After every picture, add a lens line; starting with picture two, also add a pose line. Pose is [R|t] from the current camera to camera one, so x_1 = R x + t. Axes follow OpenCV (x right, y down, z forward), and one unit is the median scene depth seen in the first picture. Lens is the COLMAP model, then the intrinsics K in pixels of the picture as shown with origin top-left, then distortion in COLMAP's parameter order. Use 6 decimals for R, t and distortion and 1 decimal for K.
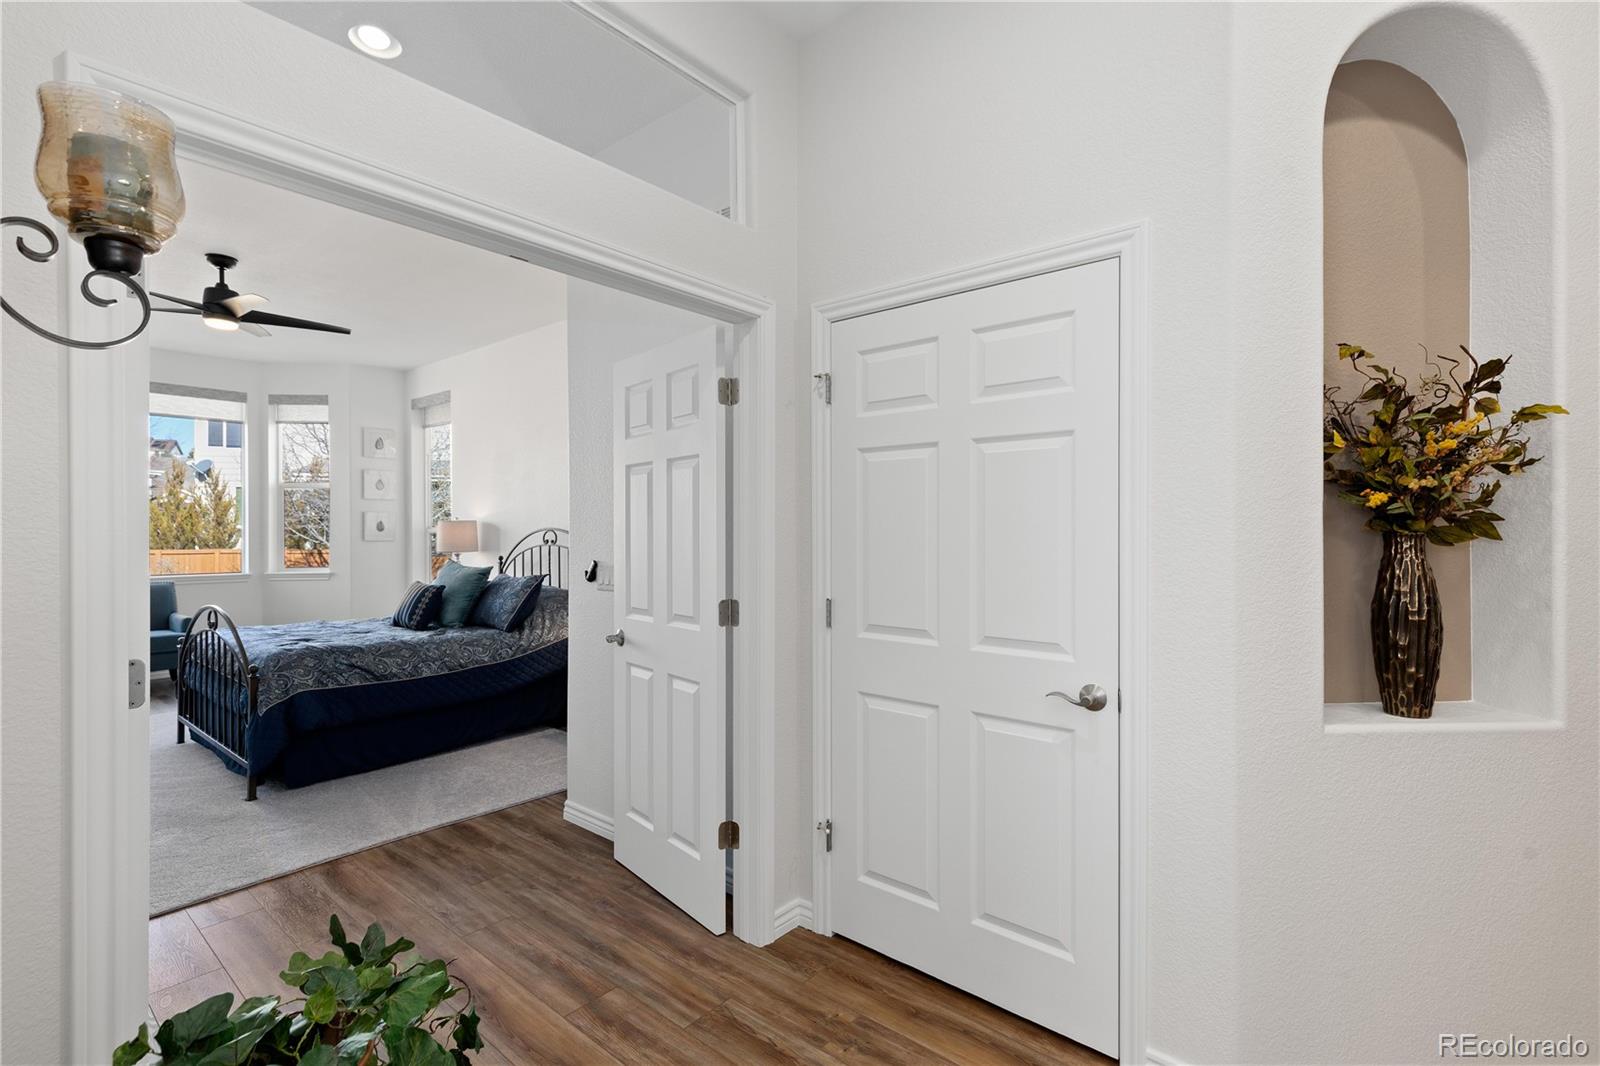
lens RADIAL K [[741.4, 0, 794.4], [0, 741.4, 534.7], [0, 0, 1]] dist [0.003851, 0.000250]
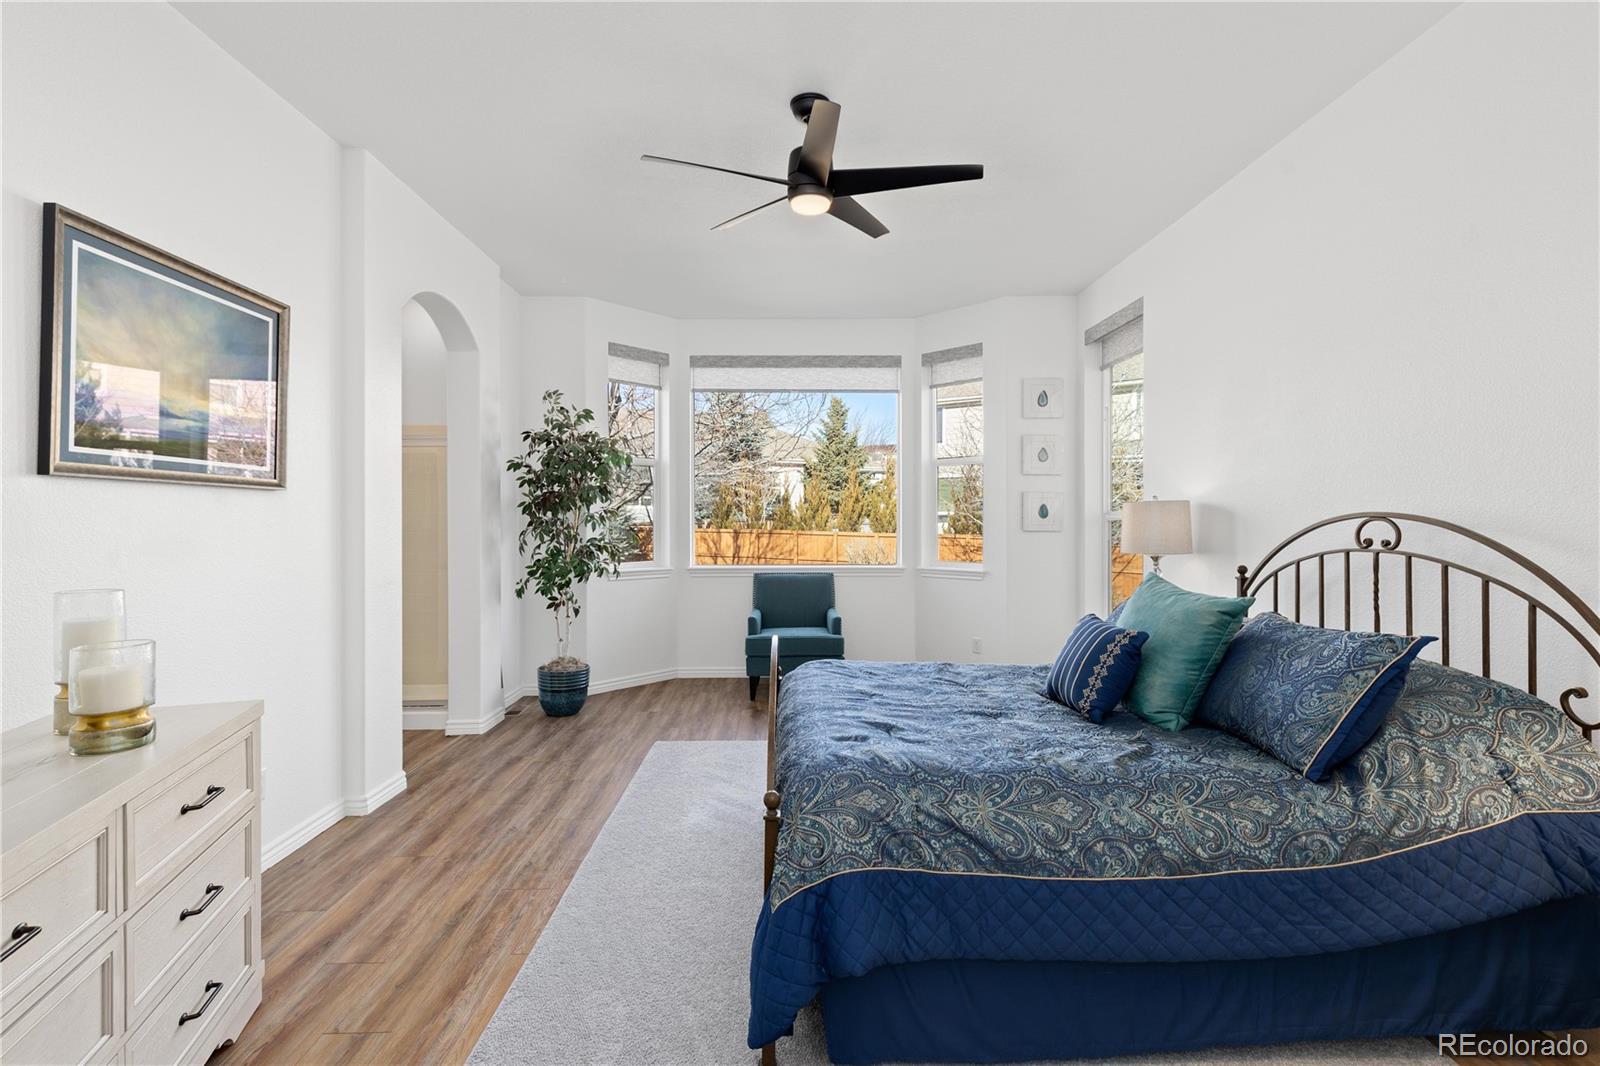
lens RADIAL K [[741.4, 0, 795.2], [0, 741.4, 522.2], [0, 0, 1]] dist [0.003851, 0.000250]
pose [[0.660389, 0.007718, -0.750884, -0.260964], [-0.006245, 0.999969, 0.004786, -0.003768], [0.750898, 0.001528, 0.660417, 0.510741]]
